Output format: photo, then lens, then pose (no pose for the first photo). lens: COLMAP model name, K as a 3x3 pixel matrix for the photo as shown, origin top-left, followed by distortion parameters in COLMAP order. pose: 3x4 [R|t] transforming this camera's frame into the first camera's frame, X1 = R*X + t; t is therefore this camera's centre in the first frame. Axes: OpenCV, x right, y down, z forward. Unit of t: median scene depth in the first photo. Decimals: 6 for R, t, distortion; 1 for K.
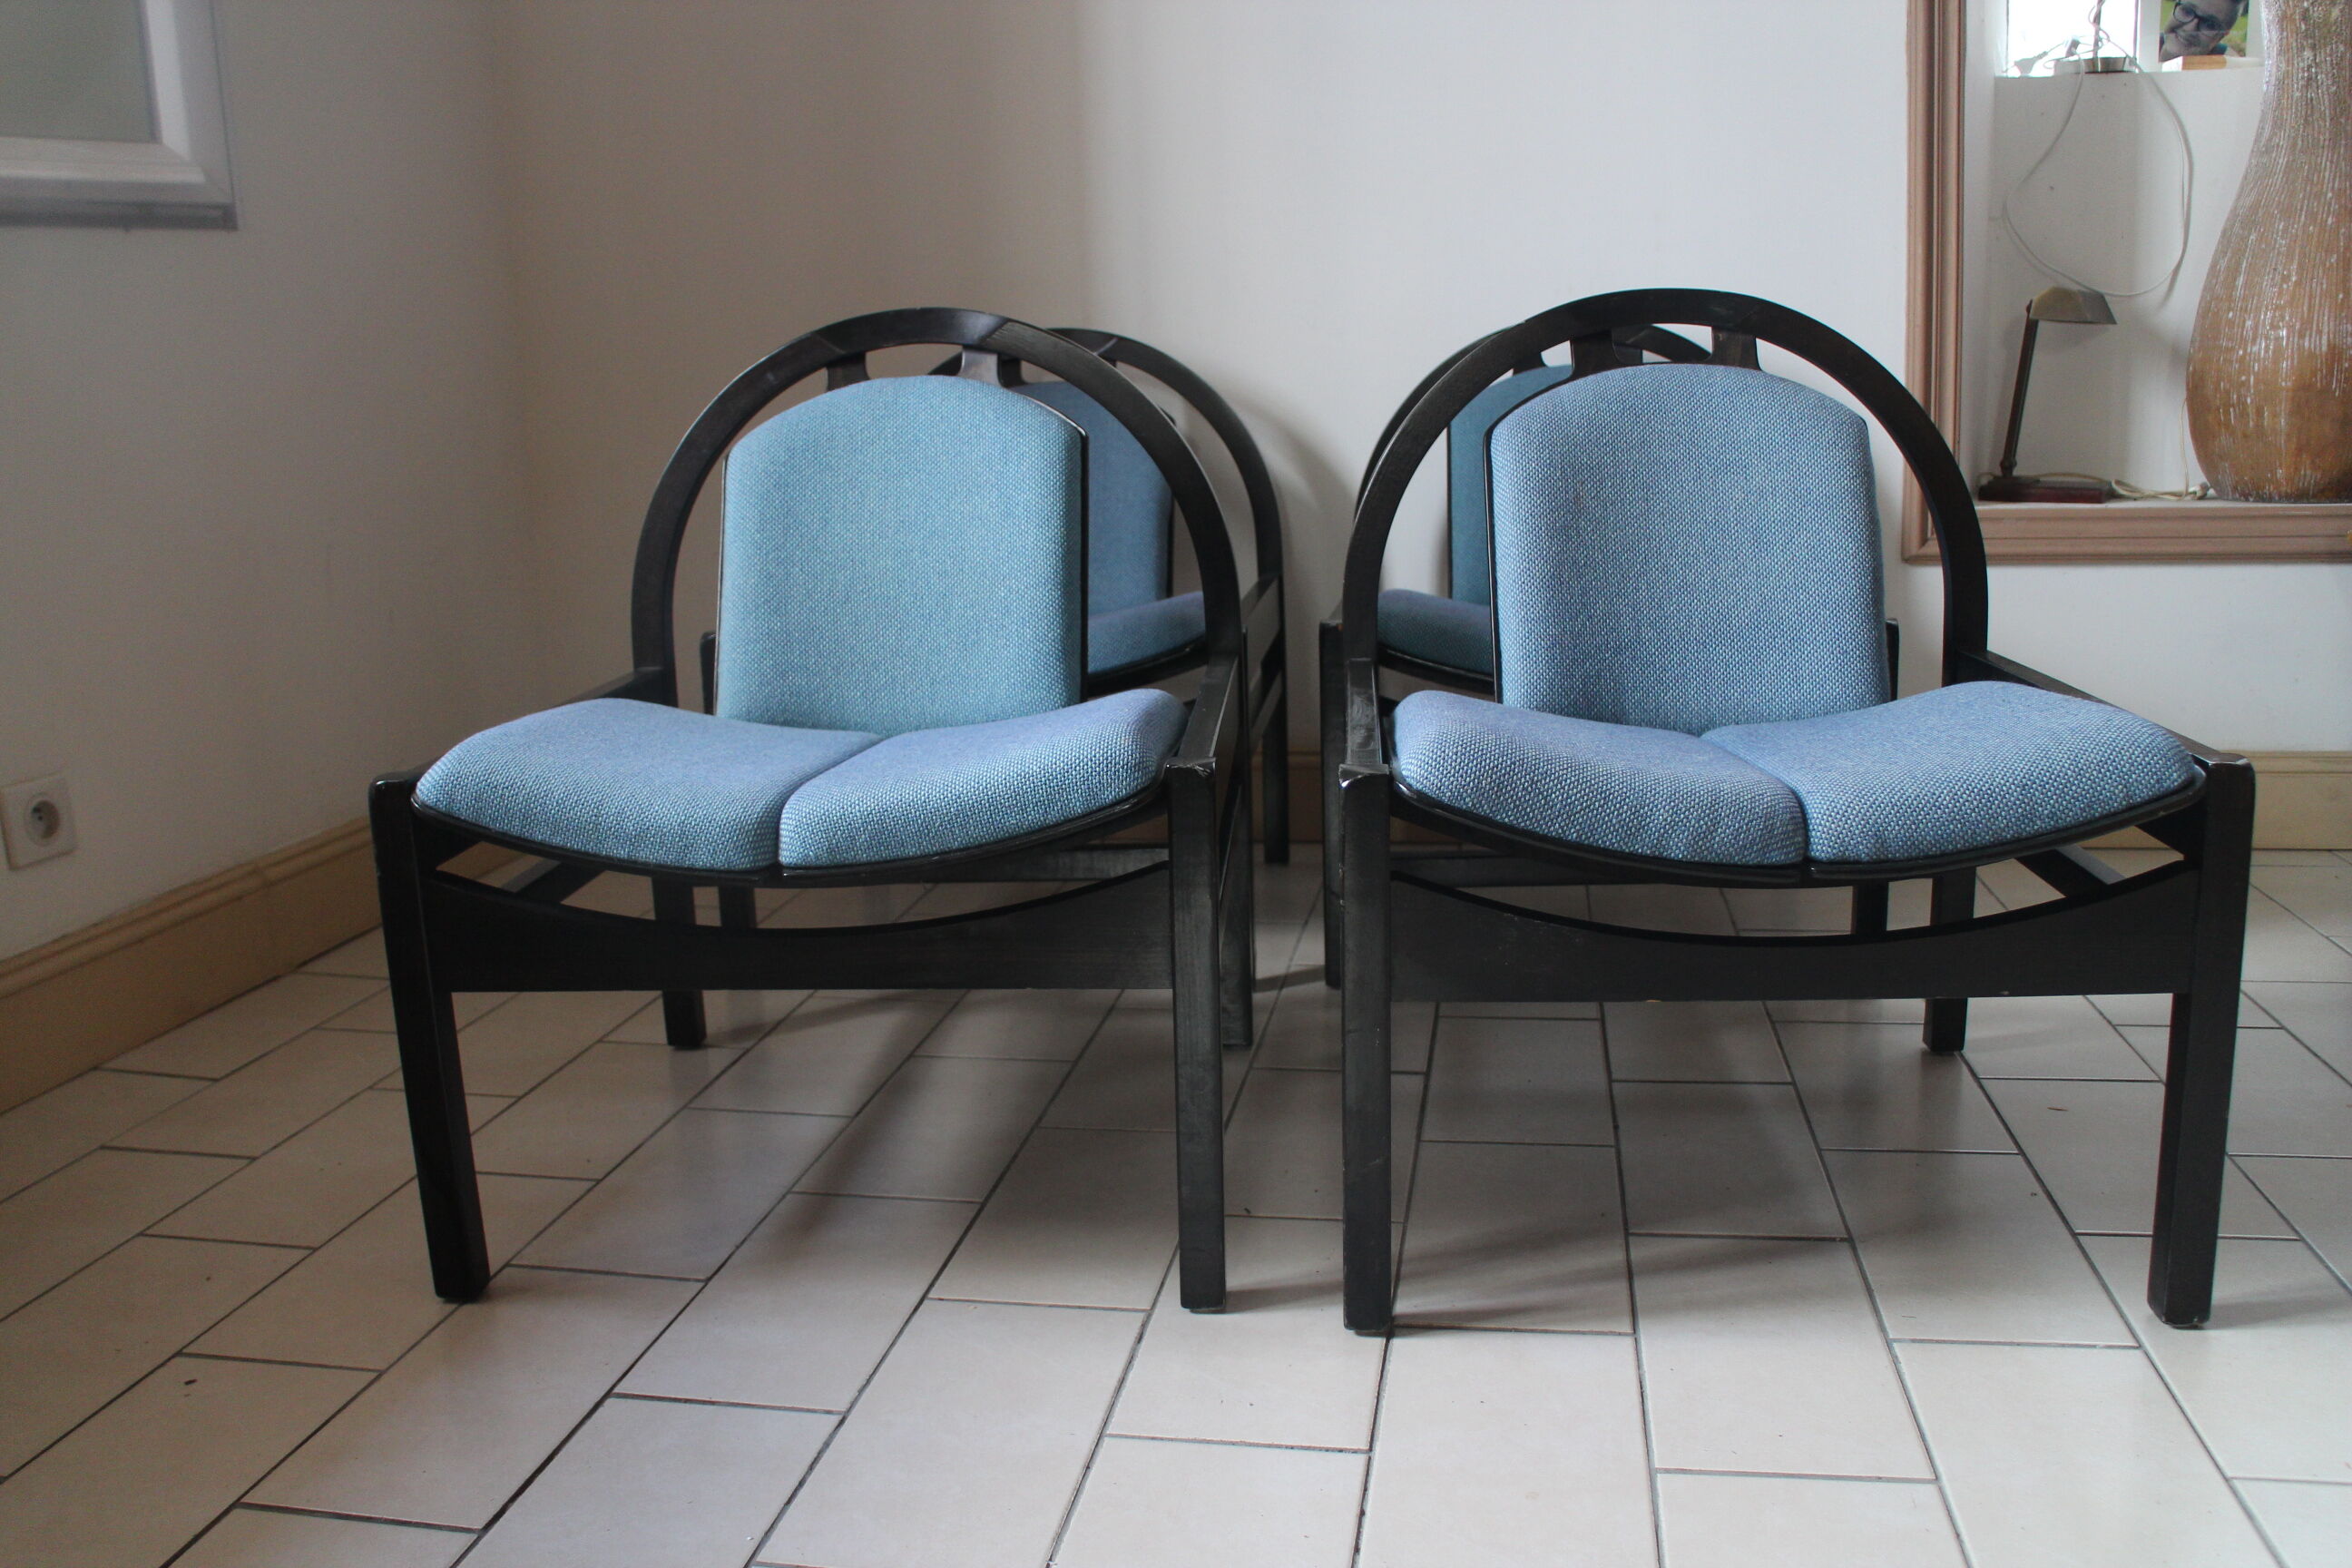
lens RADIAL K [[1946.6, 0, 1176.0], [0, 1946.6, 784.0], [0, 0, 1]] dist [-0.157371, 0.120954]
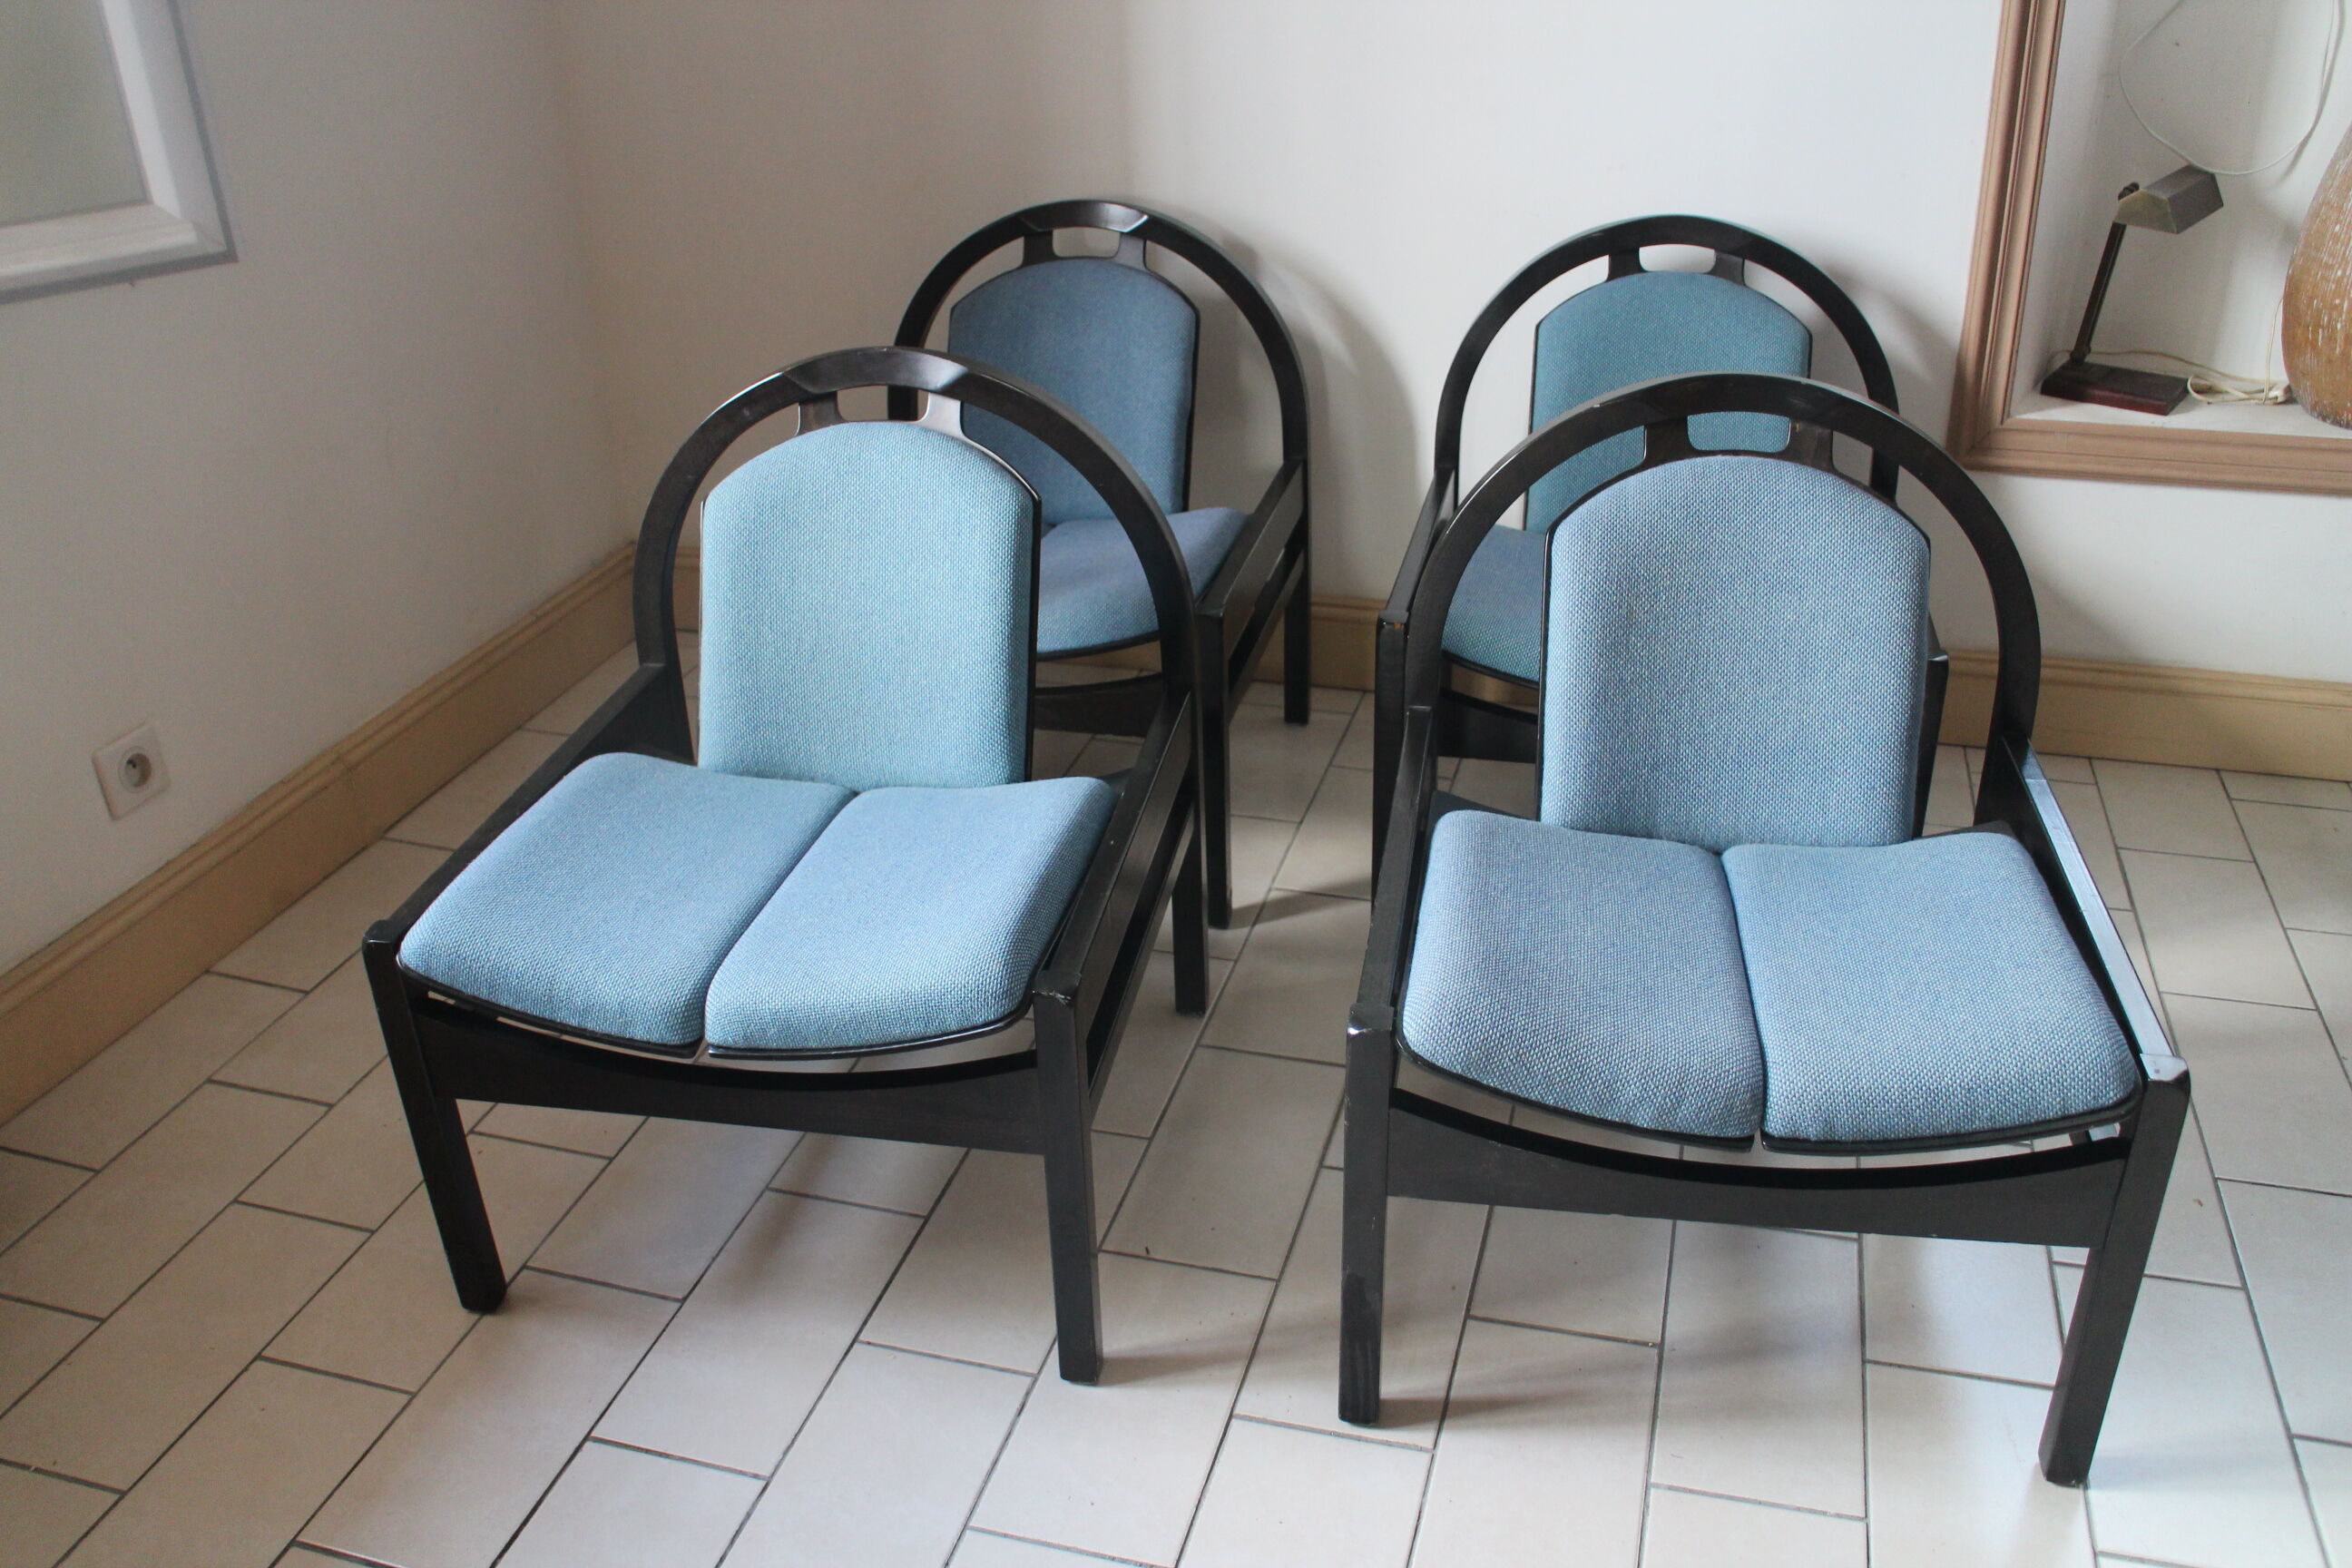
lens RADIAL K [[1949.7, 0, 1189.1], [0, 1949.7, 786.8], [0, 0, 1]] dist [-0.171145, 0.141472]
pose [[0.995017, 0.051269, -0.085513, 0.140103], [-0.025980, 0.961356, 0.274078, -0.347061], [0.096260, -0.270491, 0.957898, -0.023518]]
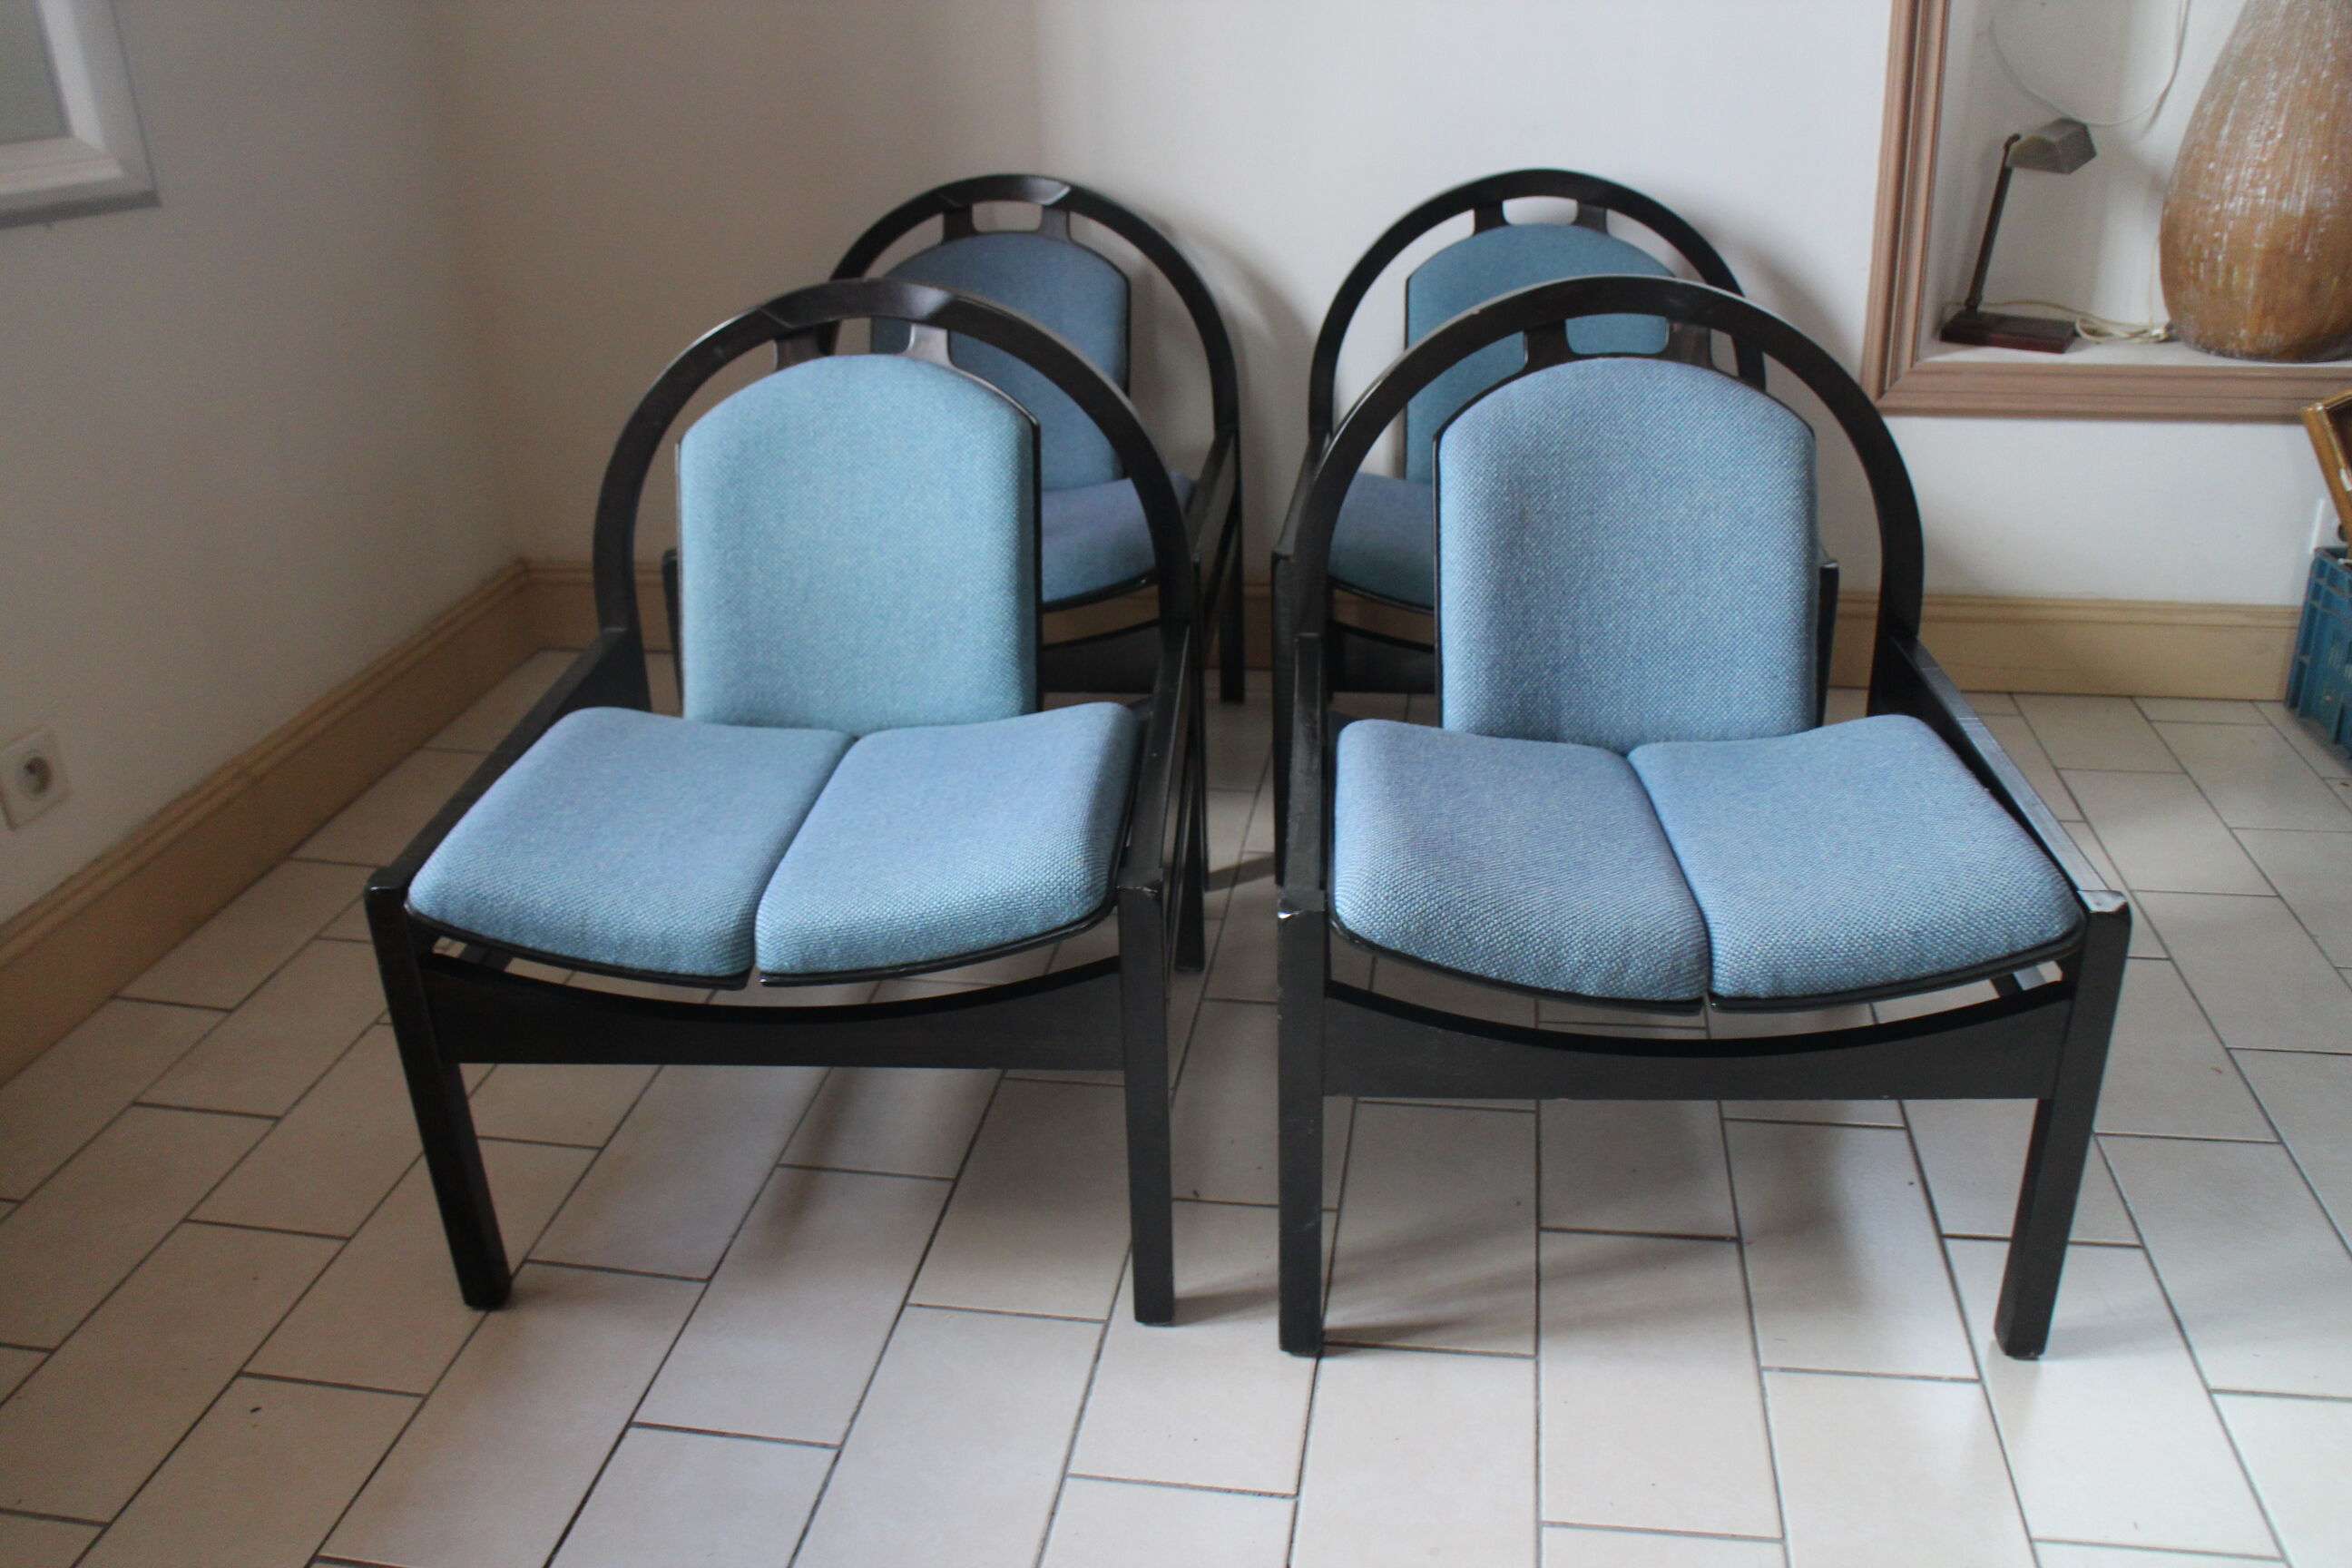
lens RADIAL K [[1944.3, 0, 1172.1], [0, 1944.3, 773.3], [0, 0, 1]] dist [-0.156538, 0.119496]
pose [[0.999886, -0.004800, 0.014315, 0.008555], [0.001525, 0.975380, 0.220526, -0.244735], [-0.015021, -0.220479, 0.975276, -0.018250]]
